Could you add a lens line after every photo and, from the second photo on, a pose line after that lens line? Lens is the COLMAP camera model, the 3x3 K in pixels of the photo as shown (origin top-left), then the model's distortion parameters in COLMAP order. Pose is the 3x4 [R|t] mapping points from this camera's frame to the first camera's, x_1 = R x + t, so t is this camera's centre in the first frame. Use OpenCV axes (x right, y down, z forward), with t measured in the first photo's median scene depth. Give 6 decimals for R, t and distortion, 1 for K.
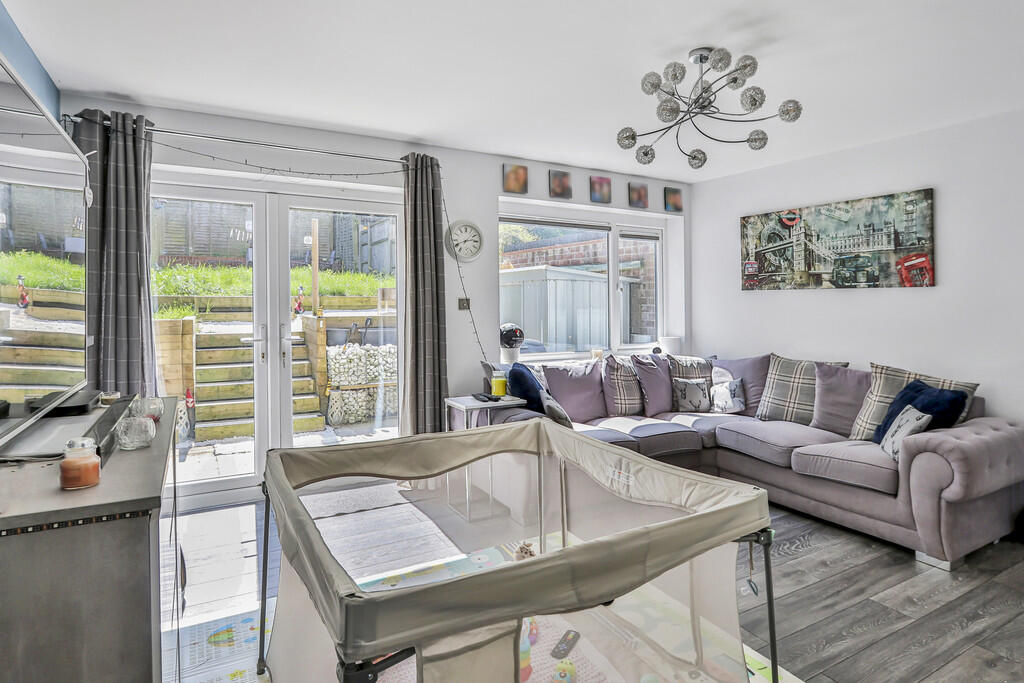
lens RADIAL K [[568.8, 0, 513.1], [0, 568.8, 305.1], [0, 0, 1]] dist [0.002372, 0.000189]
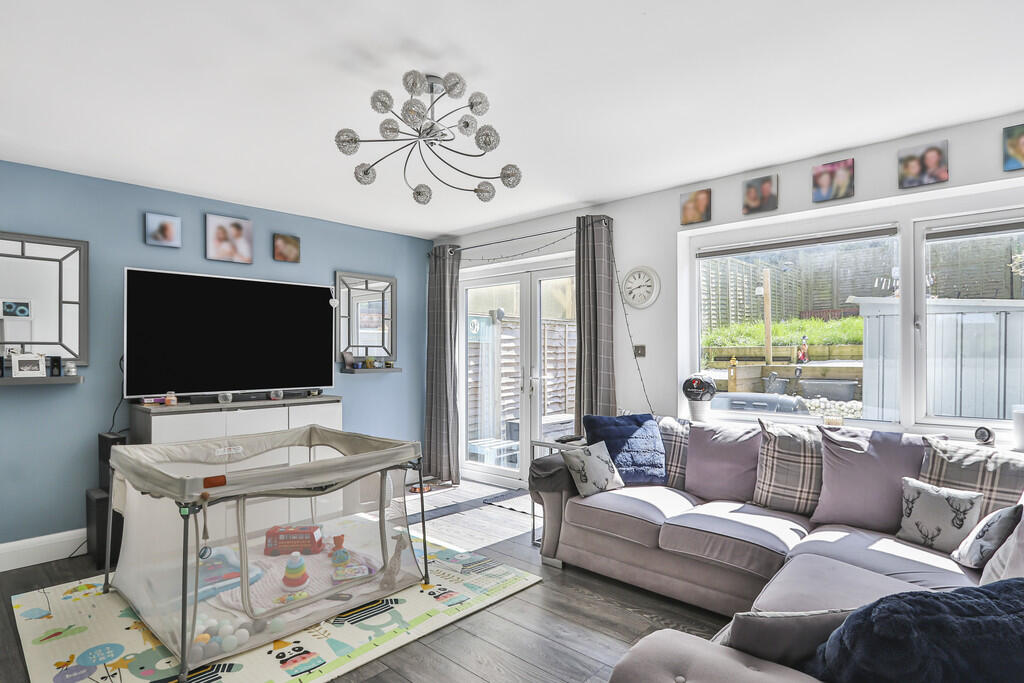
lens RADIAL K [[529.0, 0, 512.7], [0, 529.0, 353.4], [0, 0, 1]] dist [-0.000263, -0.000023]
pose [[0.322839, -0.004212, -0.946445, 0.661175], [-0.002078, 0.999985, -0.005159, 0.007042], [0.946452, 0.003632, 0.322825, 0.457163]]
